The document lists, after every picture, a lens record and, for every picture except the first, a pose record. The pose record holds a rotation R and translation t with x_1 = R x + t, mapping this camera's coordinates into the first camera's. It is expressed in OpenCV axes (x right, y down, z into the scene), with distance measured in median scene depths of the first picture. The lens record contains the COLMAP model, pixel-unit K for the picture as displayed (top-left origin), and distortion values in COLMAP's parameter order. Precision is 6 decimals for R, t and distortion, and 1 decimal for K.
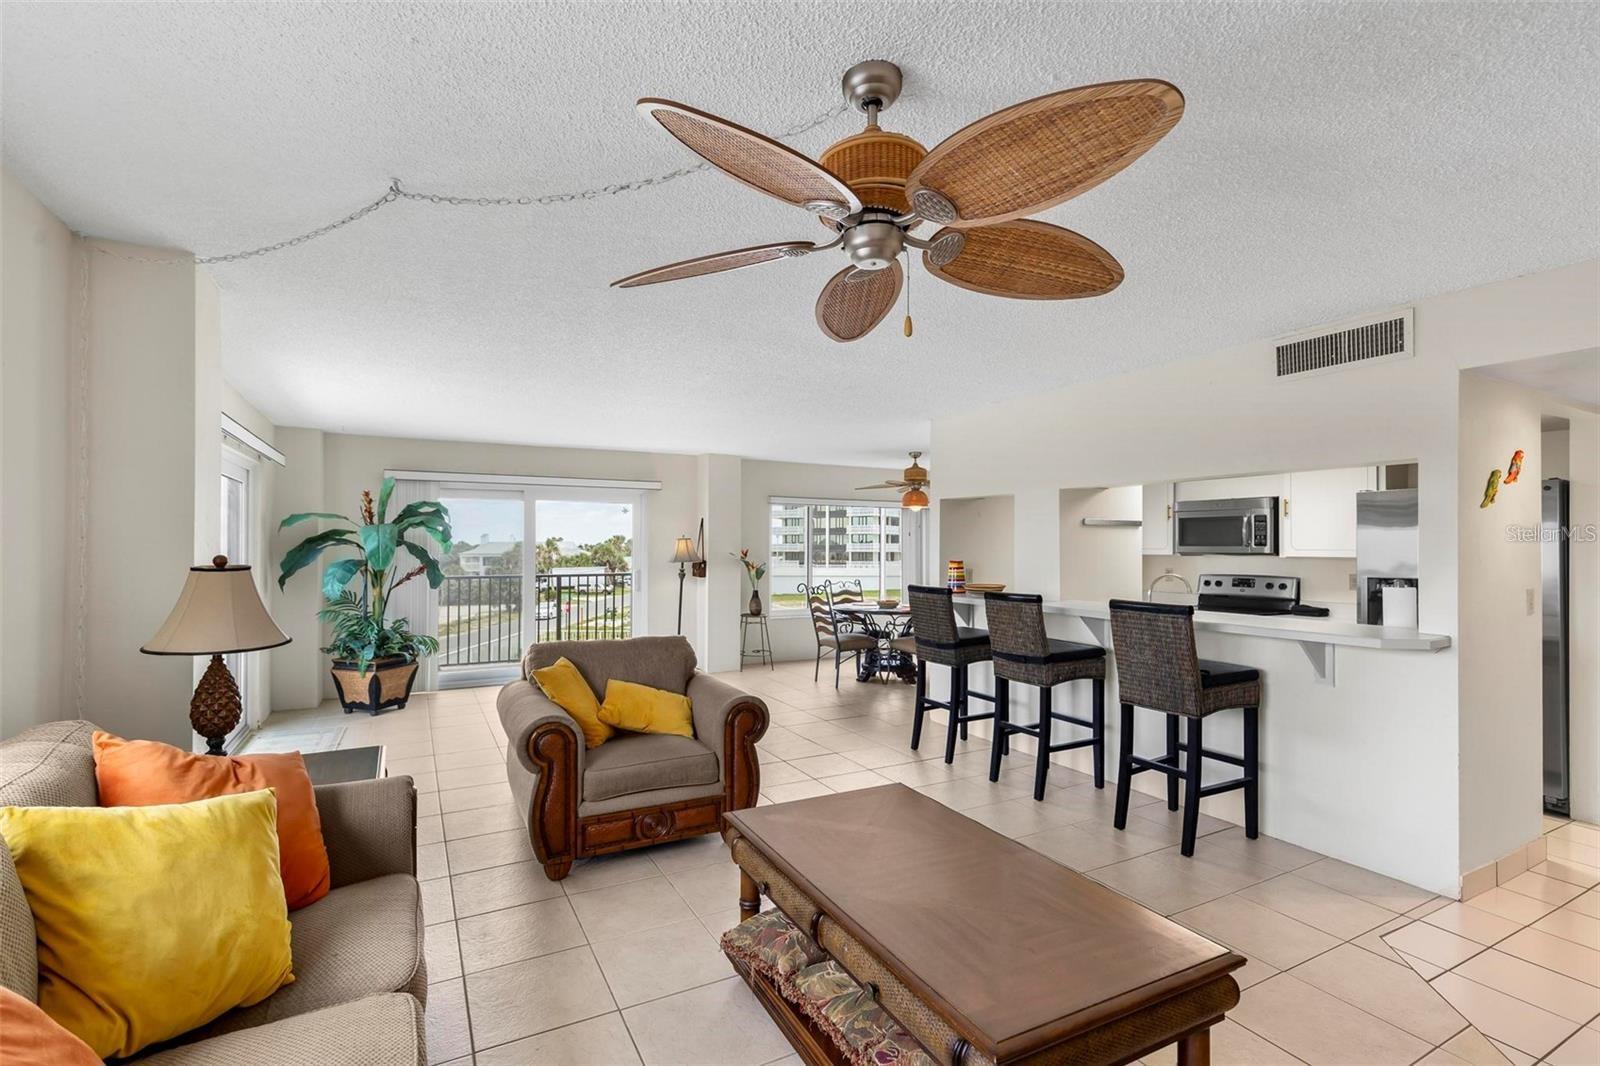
lens RADIAL K [[720.7, 0, 791.3], [0, 720.7, 537.6], [0, 0, 1]] dist [0.009012, -0.001114]
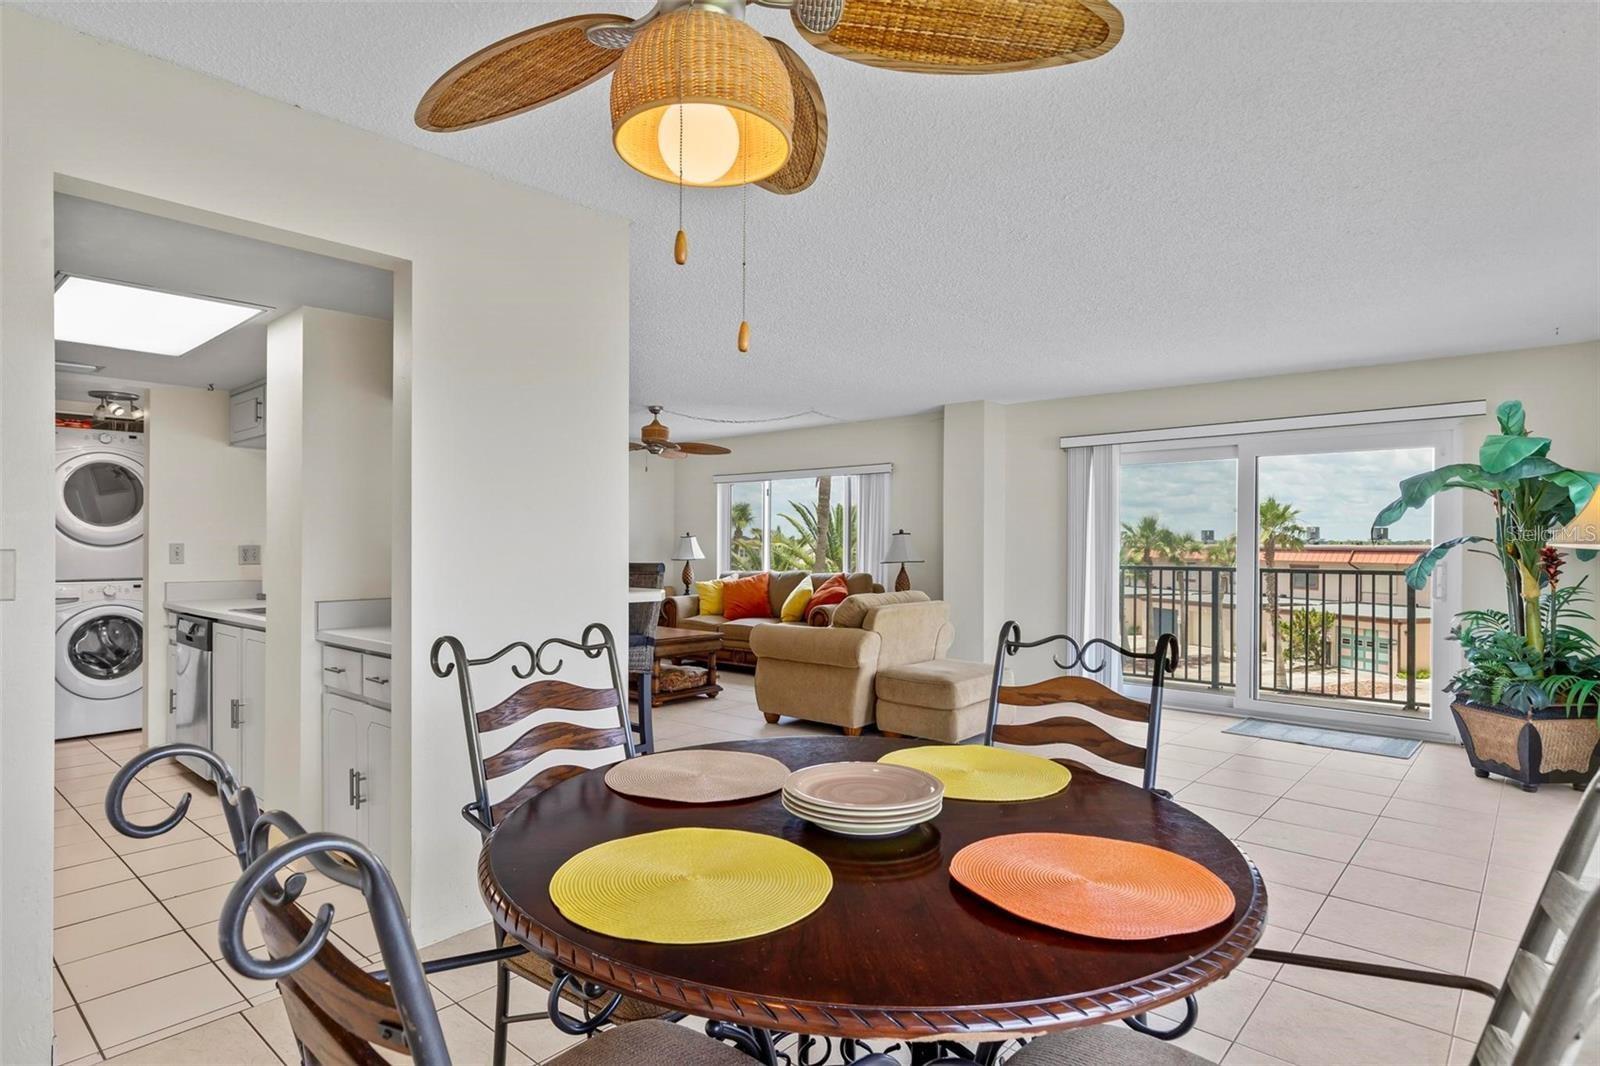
lens RADIAL K [[850.4, 0, 792.6], [0, 850.4, 541.0], [0, 0, 1]] dist [0.003478, 0.002034]
pose [[-0.938881, -0.004174, -0.344218, 0.301020], [0.000245, 0.999918, -0.012794, 0.048707], [0.344243, -0.012096, -0.938803, 1.659630]]
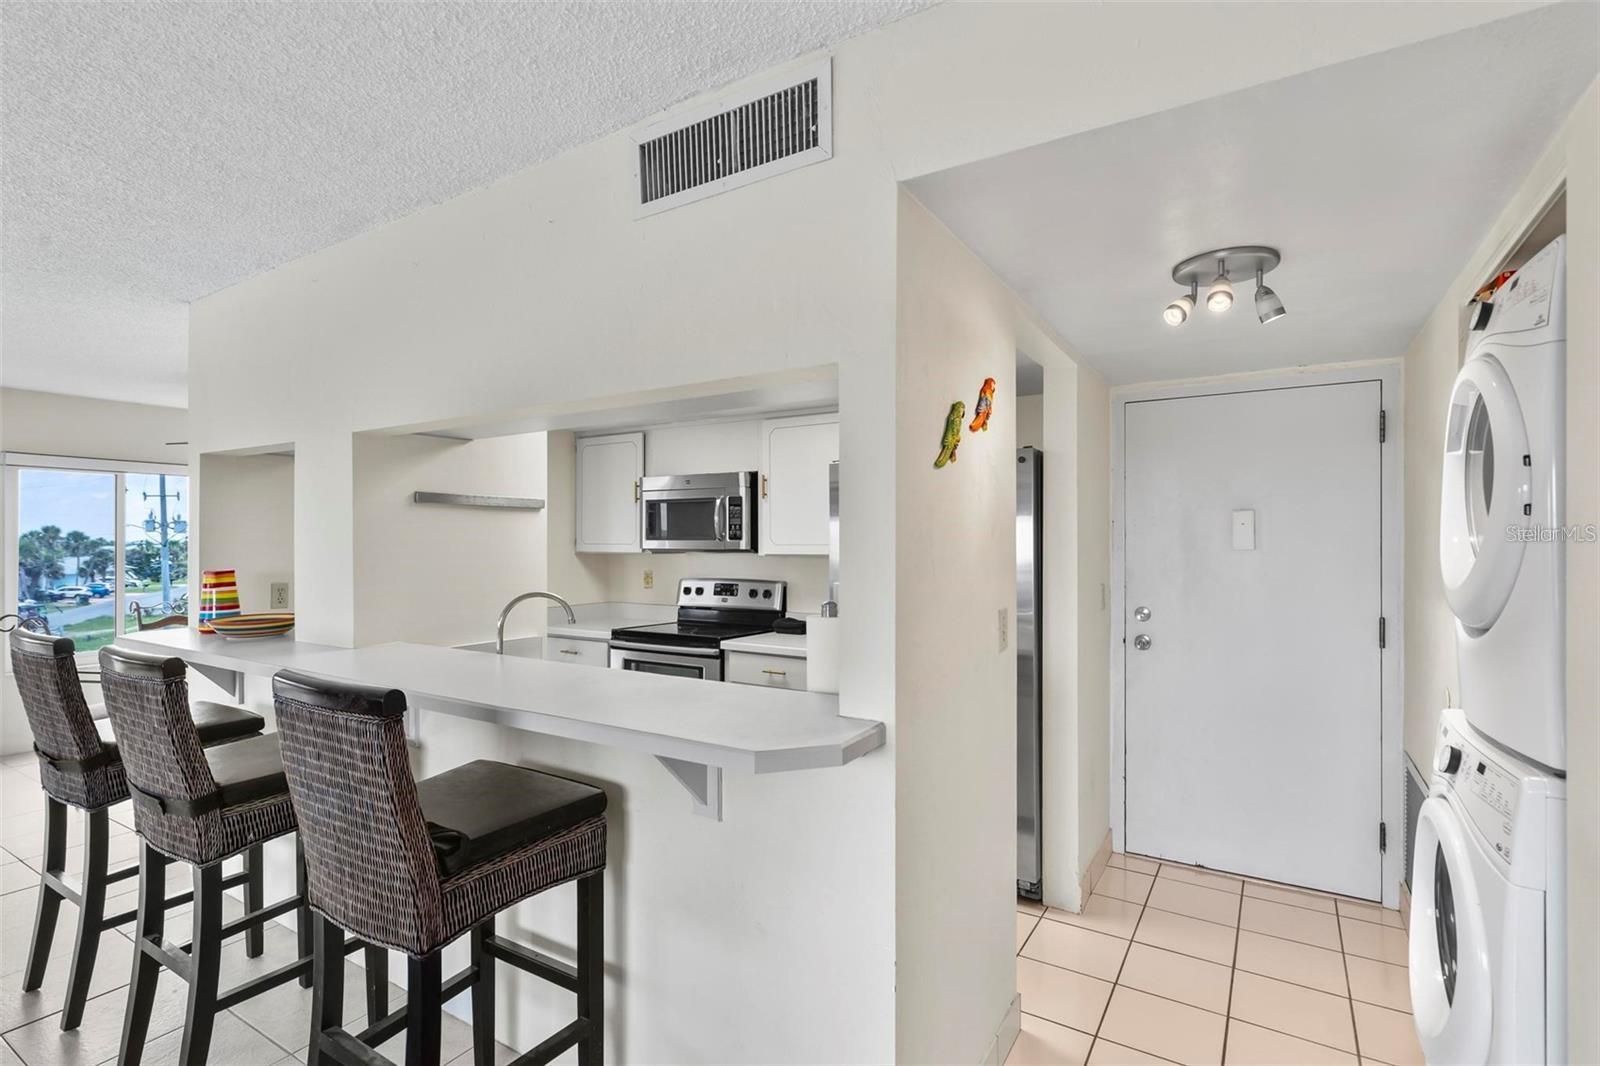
lens RADIAL K [[764.9, 0, 798.3], [0, 764.9, 529.8], [0, 0, 1]] dist [0.005531, -0.000094]
pose [[0.866193, 0.003137, 0.499701, 0.322803], [-0.002572, 0.999995, -0.001819, 0.003155], [-0.499704, 0.000291, 0.866196, 0.312527]]
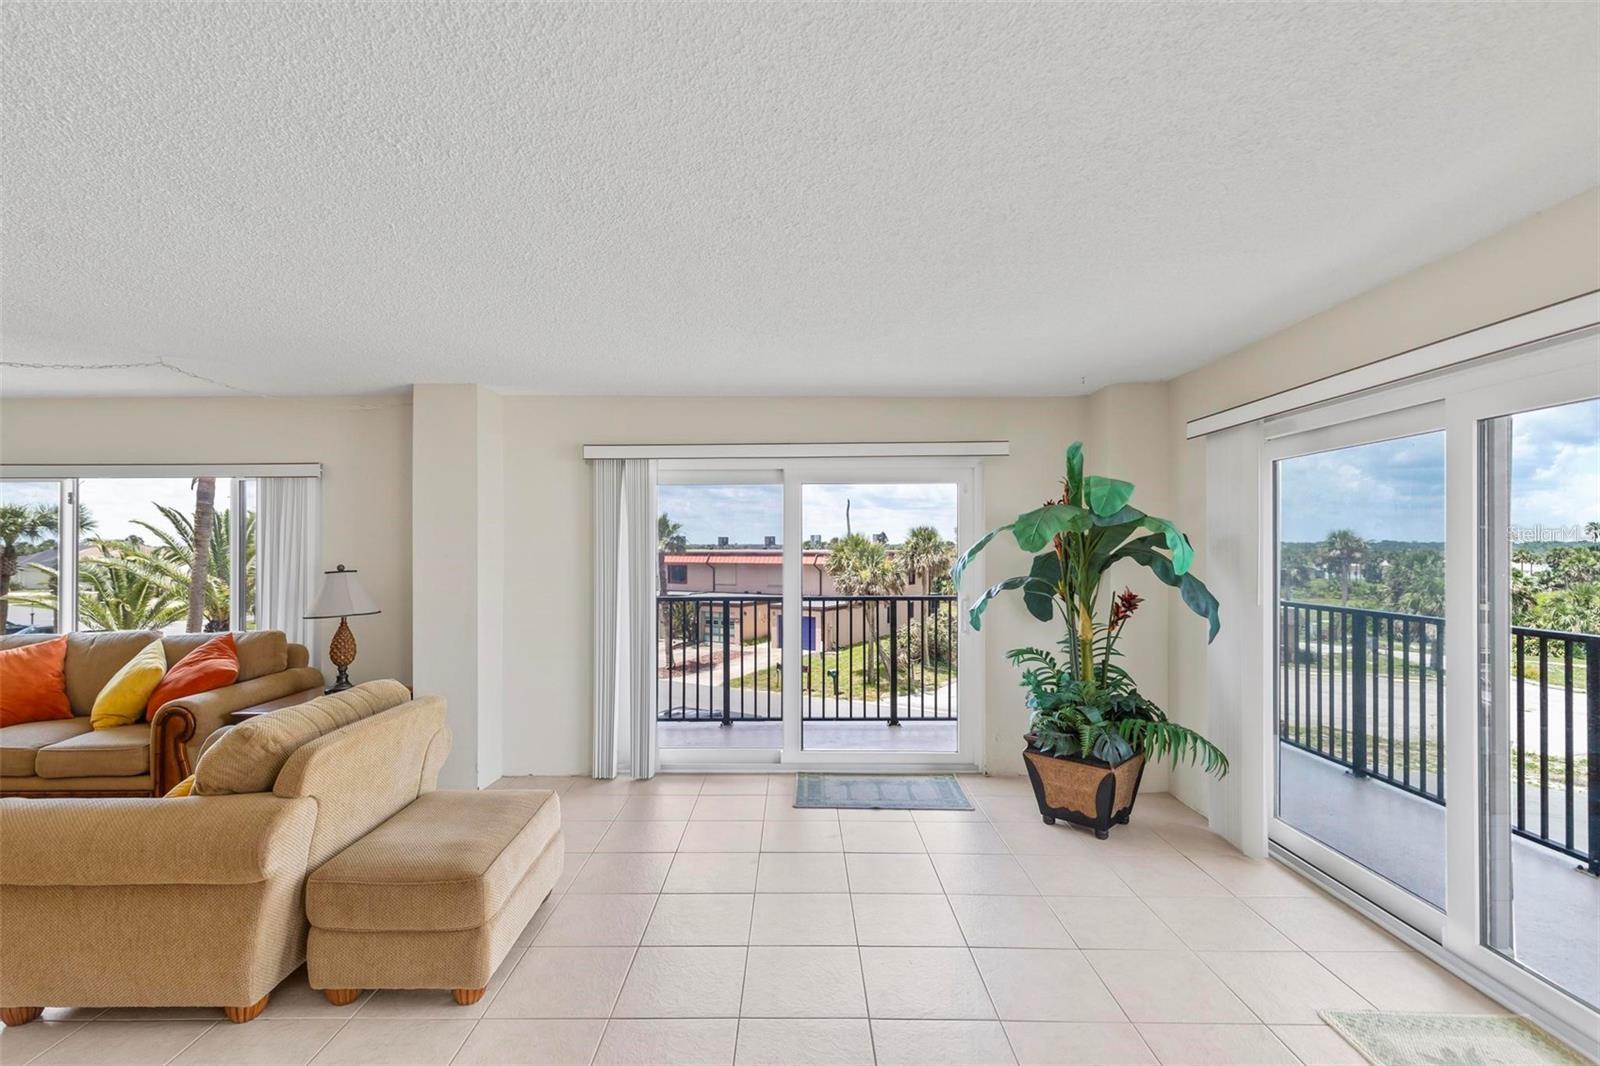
lens RADIAL K [[720.7, 0, 789.3], [0, 720.7, 544.6], [0, 0, 1]] dist [0.009012, -0.001114]
pose [[-0.486220, -0.001523, -0.873835, 0.103071], [0.013127, 0.999873, -0.009047, 0.003573], [0.873738, -0.015870, -0.486138, 1.219955]]
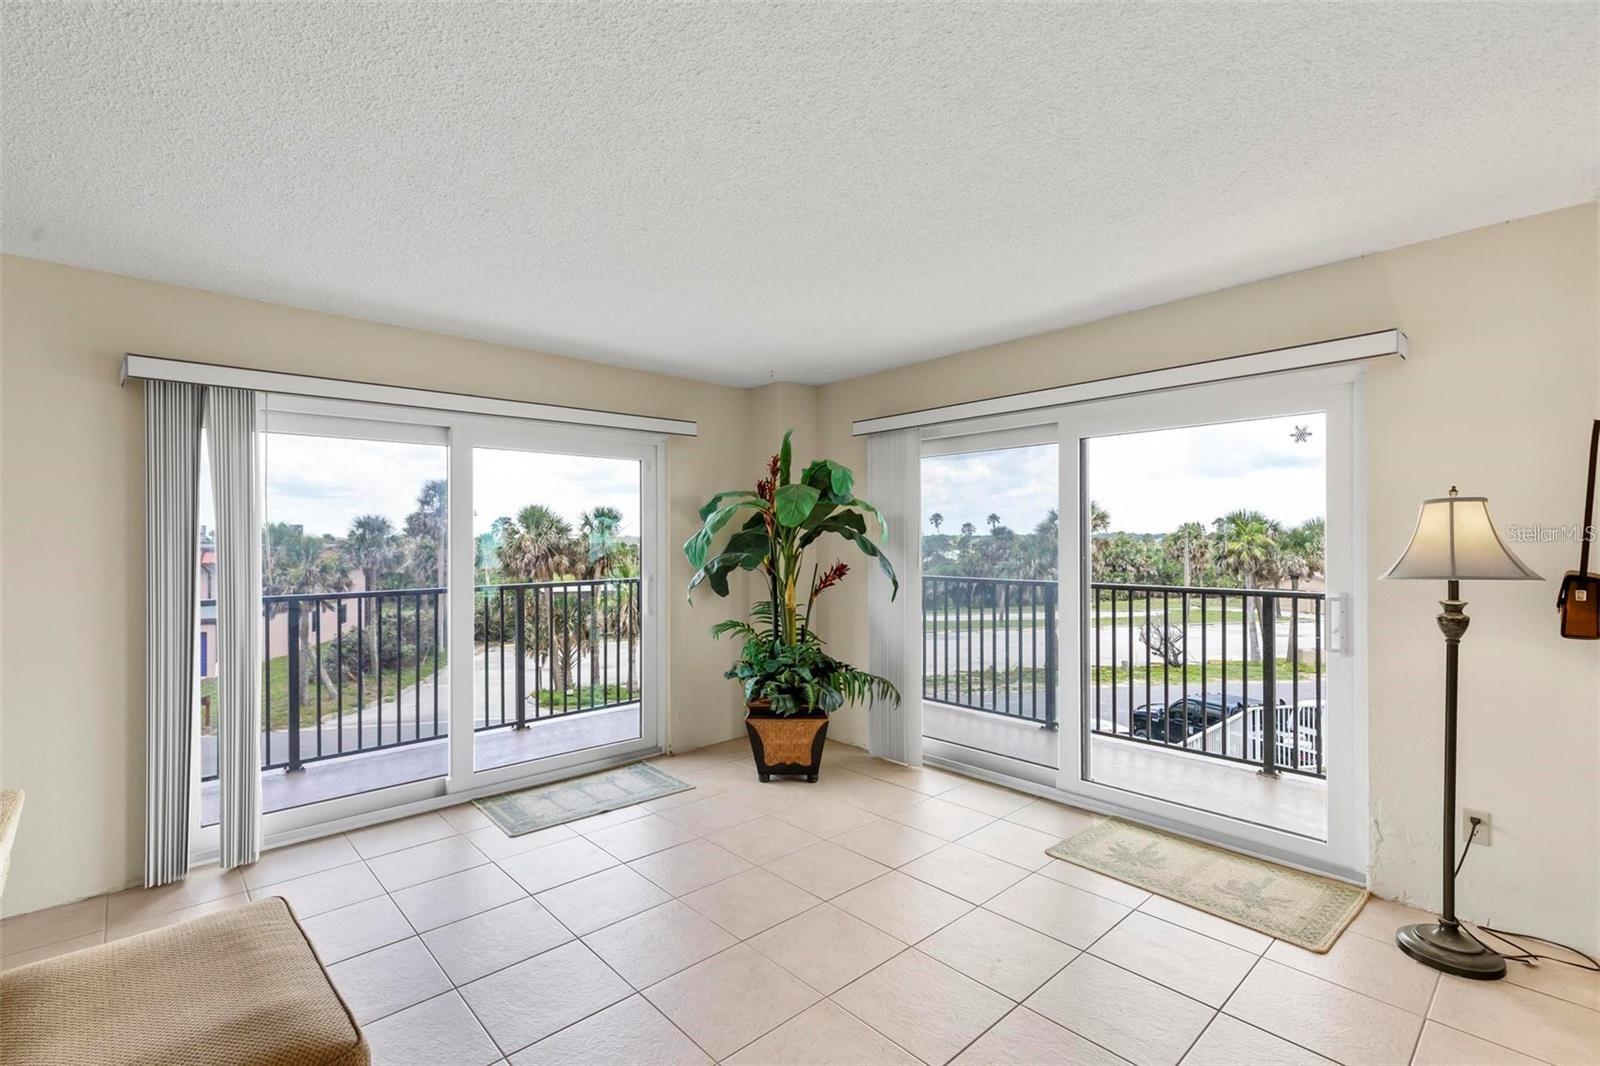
lens RADIAL K [[720.7, 0, 796.5], [0, 720.7, 540.4], [0, 0, 1]] dist [0.009012, -0.001114]
pose [[0.240387, 0.001283, -0.970676, 0.104517], [0.017089, 0.999839, 0.005553, 0.016272], [0.970527, -0.017923, 0.240326, 0.948998]]
